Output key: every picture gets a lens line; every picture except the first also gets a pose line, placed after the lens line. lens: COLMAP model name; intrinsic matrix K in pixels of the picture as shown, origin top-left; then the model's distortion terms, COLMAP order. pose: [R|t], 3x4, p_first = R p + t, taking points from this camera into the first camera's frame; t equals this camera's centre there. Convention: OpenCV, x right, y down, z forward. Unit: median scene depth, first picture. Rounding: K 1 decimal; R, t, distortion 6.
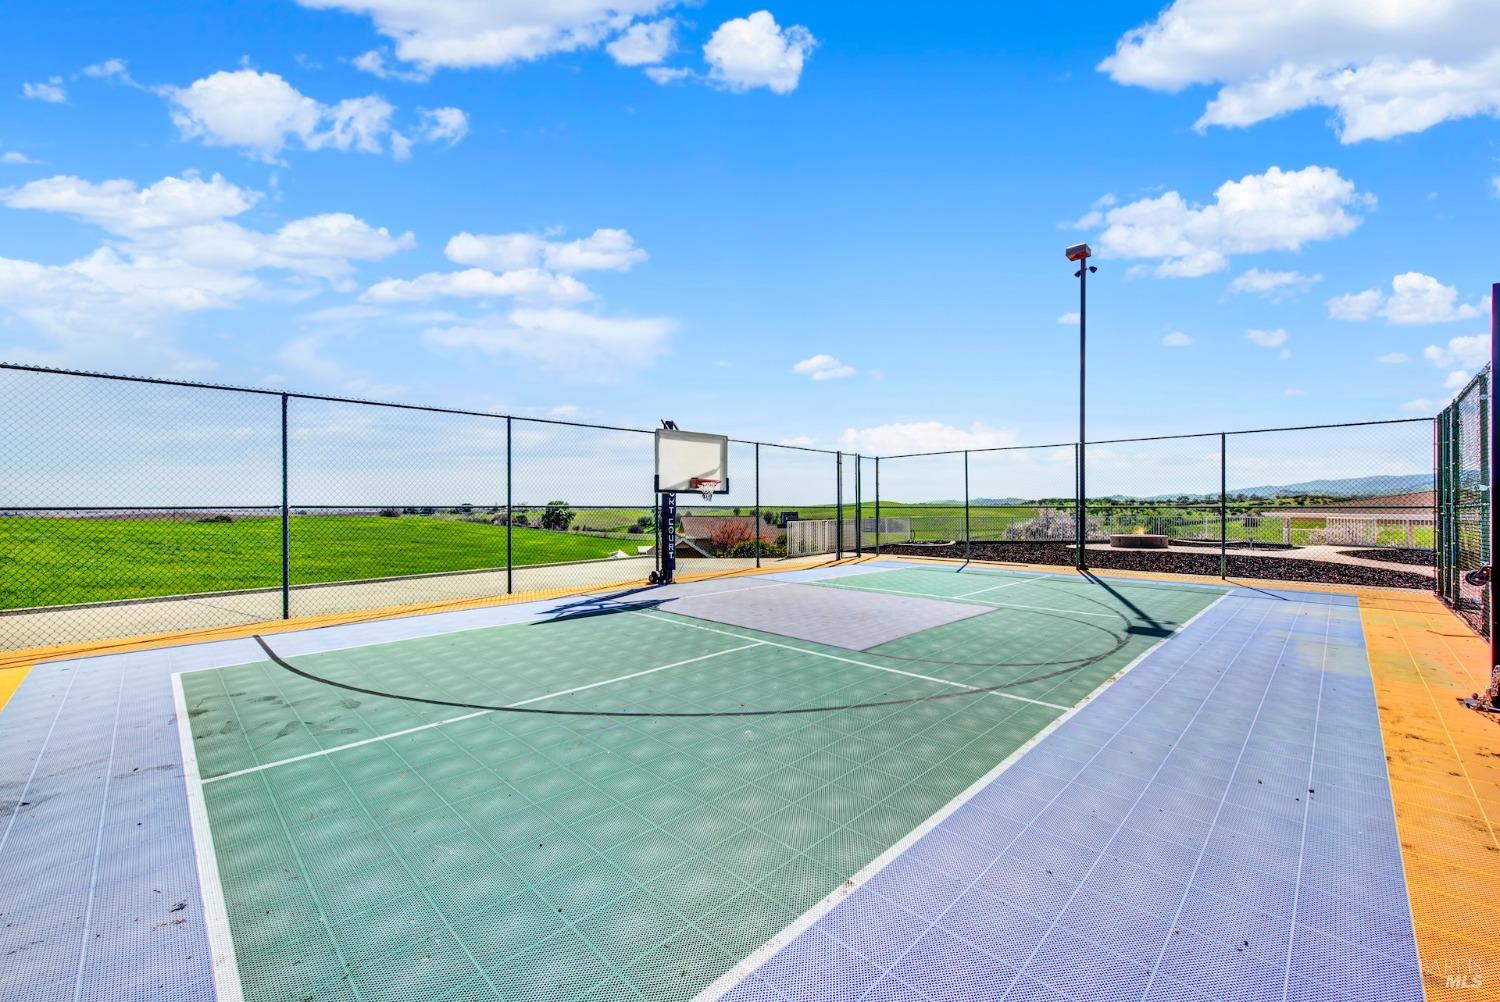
lens RADIAL K [[603.2, 0, 750.0], [0, 603.2, 501.0], [0, 0, 1]] dist [0.000198, -0.000053]
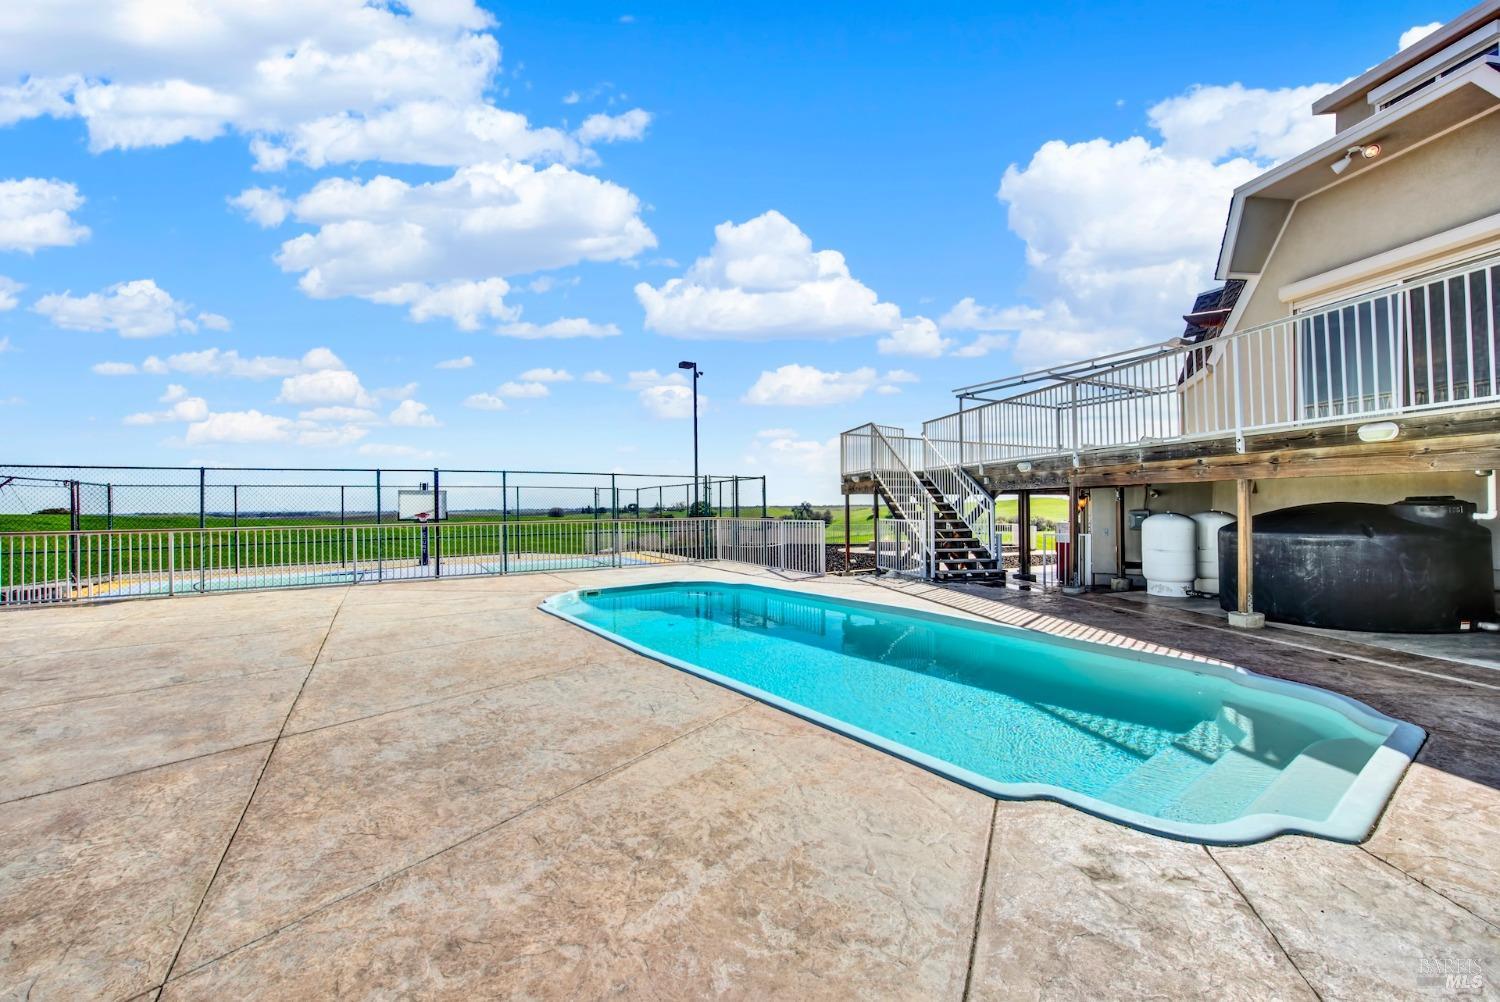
lens RADIAL K [[603.2, 0, 750.0], [0, 603.2, 501.0], [0, 0, 1]] dist [0.000198, -0.000053]
pose [[0.992123, -0.001091, 0.125266, 2.218916], [0.002339, 0.999949, -0.009814, 0.003005], [-0.125249, 0.010029, 0.992075, -0.170973]]
